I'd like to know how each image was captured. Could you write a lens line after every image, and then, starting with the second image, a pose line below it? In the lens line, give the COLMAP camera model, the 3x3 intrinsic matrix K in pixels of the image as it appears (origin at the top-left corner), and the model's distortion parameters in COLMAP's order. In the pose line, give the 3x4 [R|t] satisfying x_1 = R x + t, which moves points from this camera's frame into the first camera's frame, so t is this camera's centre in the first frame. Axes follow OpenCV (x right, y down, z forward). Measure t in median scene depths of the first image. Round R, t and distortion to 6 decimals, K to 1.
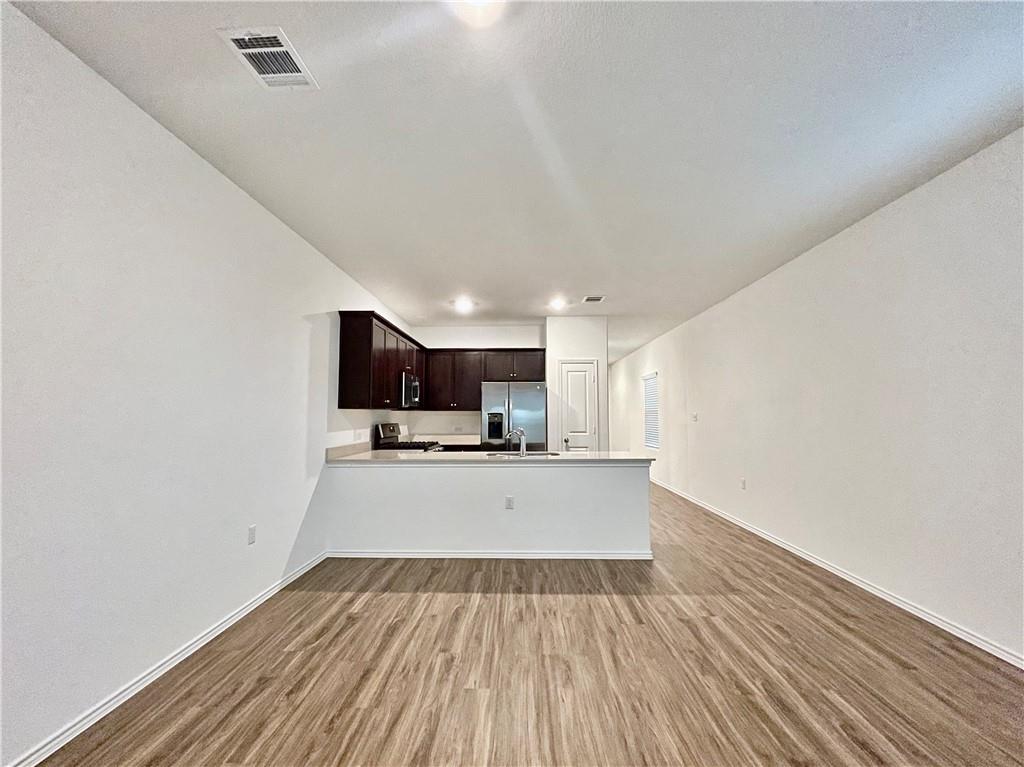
lens RADIAL K [[424.8, 0, 509.9], [0, 424.8, 390.9], [0, 0, 1]] dist [-0.001051, 0.000075]
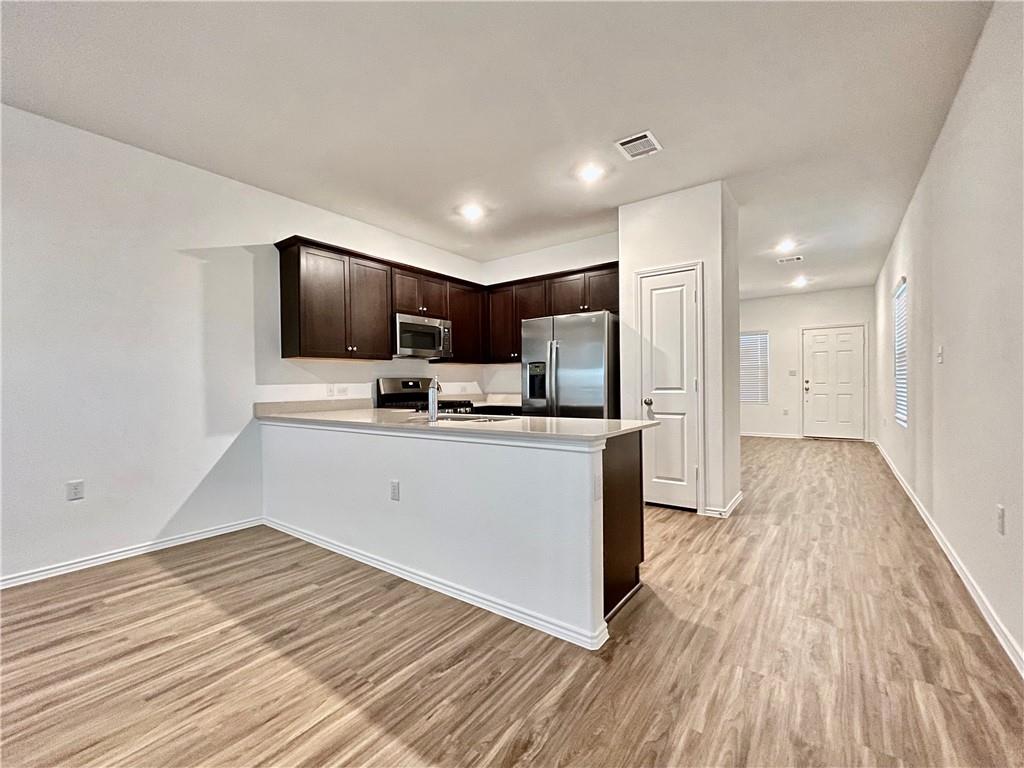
lens RADIAL K [[437.2, 0, 509.9], [0, 437.2, 389.4], [0, 0, 1]] dist [-0.000991, 0.000515]
pose [[0.820325, -0.002247, -0.571893, 0.519590], [0.046506, 0.996942, 0.062792, 0.075333], [0.570003, -0.078107, 0.817922, 0.563022]]
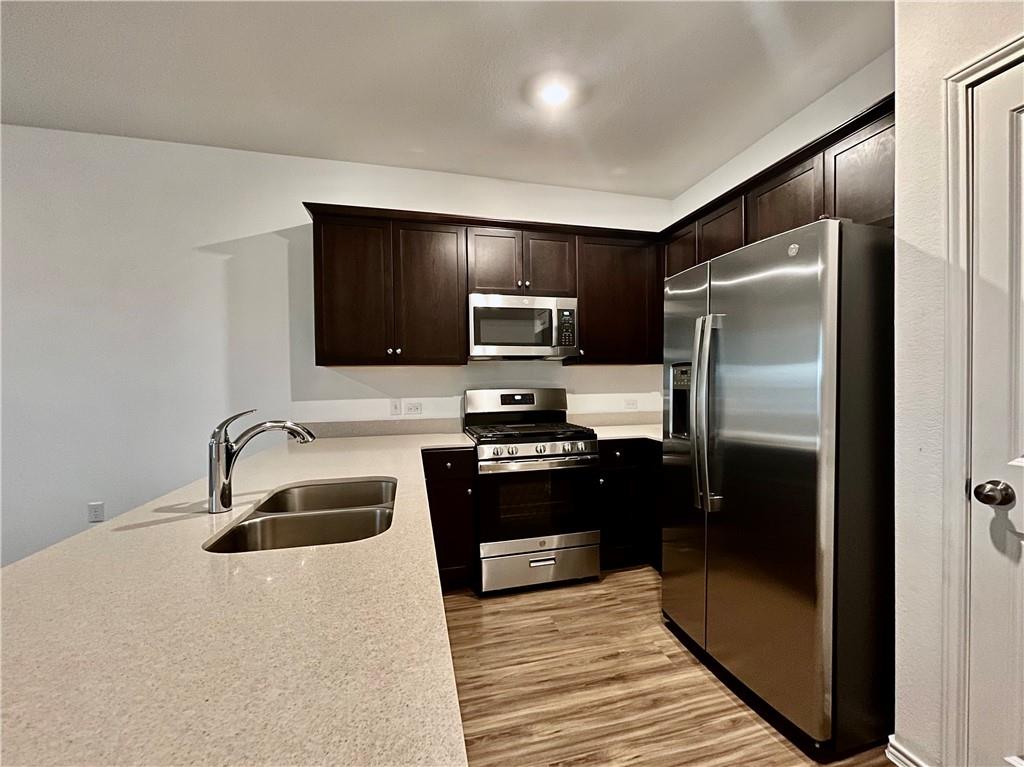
lens RADIAL K [[445.6, 0, 534.1], [0, 445.6, 384.5], [0, 0, 1]] dist [0.000265, -0.008197]
pose [[0.301331, 0.005437, -0.953504, 0.403071], [0.068506, 0.997276, 0.027336, 0.078177], [0.951056, -0.073558, 0.300138, 1.173837]]
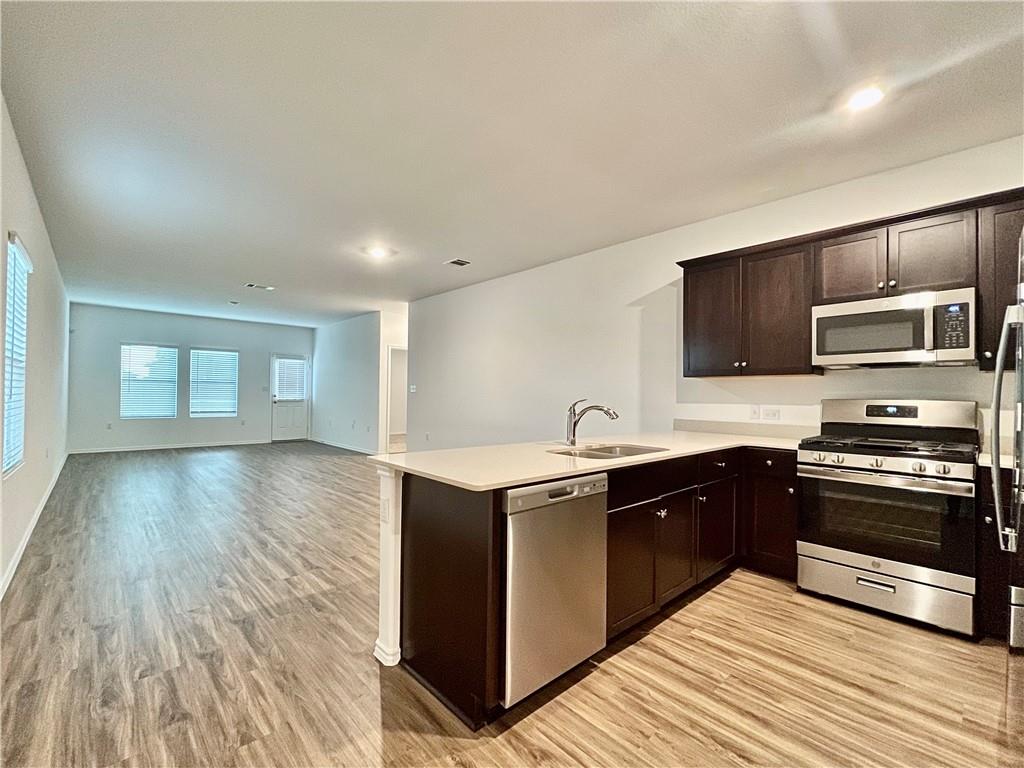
lens RADIAL K [[444.4, 0, 495.4], [0, 444.4, 386.7], [0, 0, 1]] dist [0.000294, 0.001011]
pose [[-0.723148, -0.018488, -0.690446, 0.590597], [0.029326, 0.997918, -0.057436, 0.107655], [0.690070, -0.061782, -0.721100, 1.468990]]
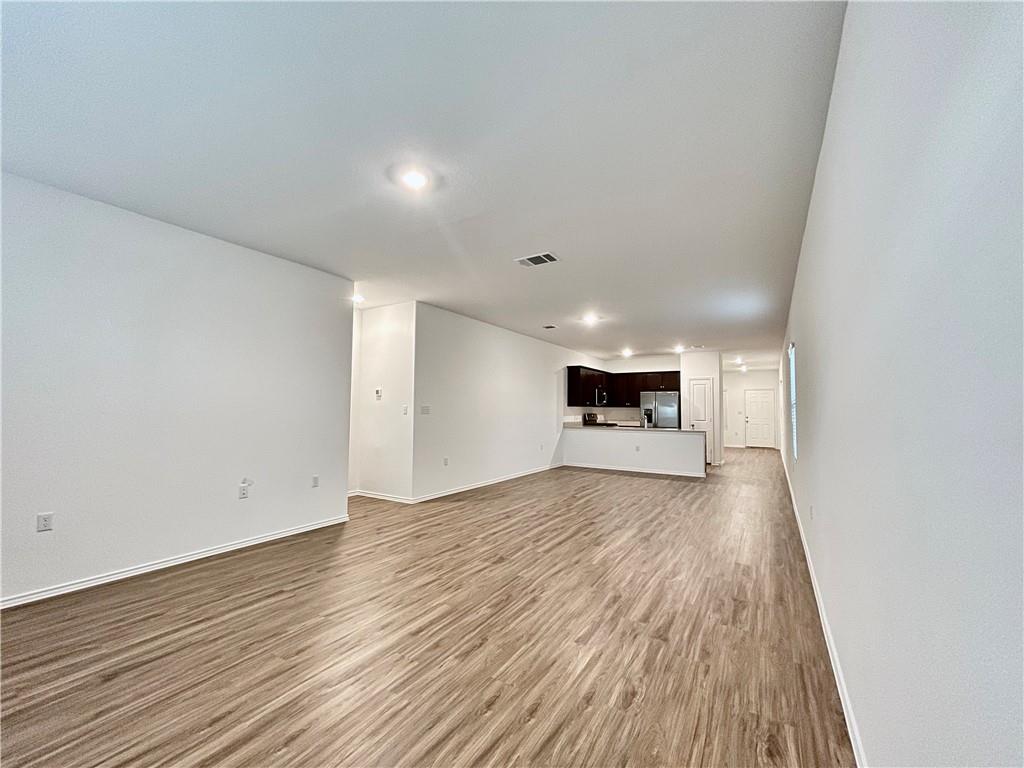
lens RADIAL K [[410.9, 0, 512.6], [0, 410.9, 379.7], [0, 0, 1]] dist [-0.000398, -0.000008]
pose [[0.863068, -0.025988, -0.504419, 0.544173], [0.018165, 0.999626, -0.020420, -0.072804], [0.504761, 0.008461, 0.863218, -1.258592]]
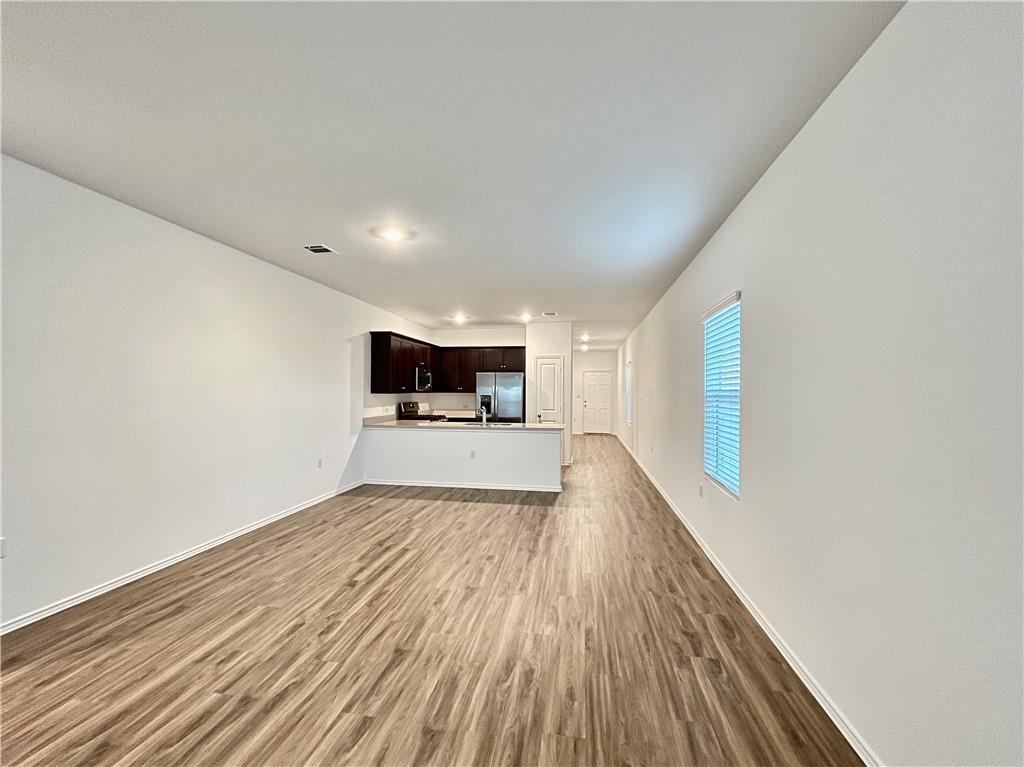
lens RADIAL K [[424.8, 0, 509.9], [0, 424.8, 390.9], [0, 0, 1]] dist [-0.001051, 0.000075]
pose [[0.990386, 0.007592, -0.138122, 0.351859], [0.000584, 0.998254, 0.059059, -0.065061], [0.138329, -0.058572, 0.988653, -0.529808]]
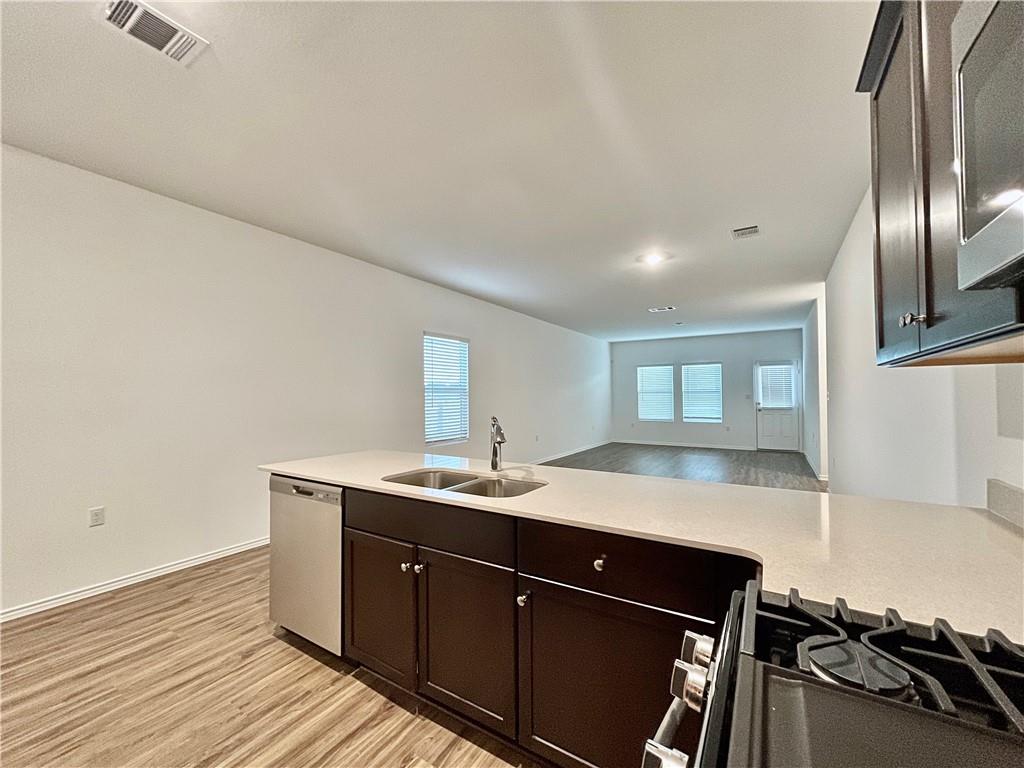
lens RADIAL K [[412.7, 0, 512.1], [0, 412.7, 391.8], [0, 0, 1]] dist [0.001525, 0.000330]
pose [[-0.863275, 0.012560, 0.504578, -0.258848], [-0.023167, 0.997651, -0.064468, 0.094208], [-0.504202, -0.067343, -0.860956, 1.507611]]
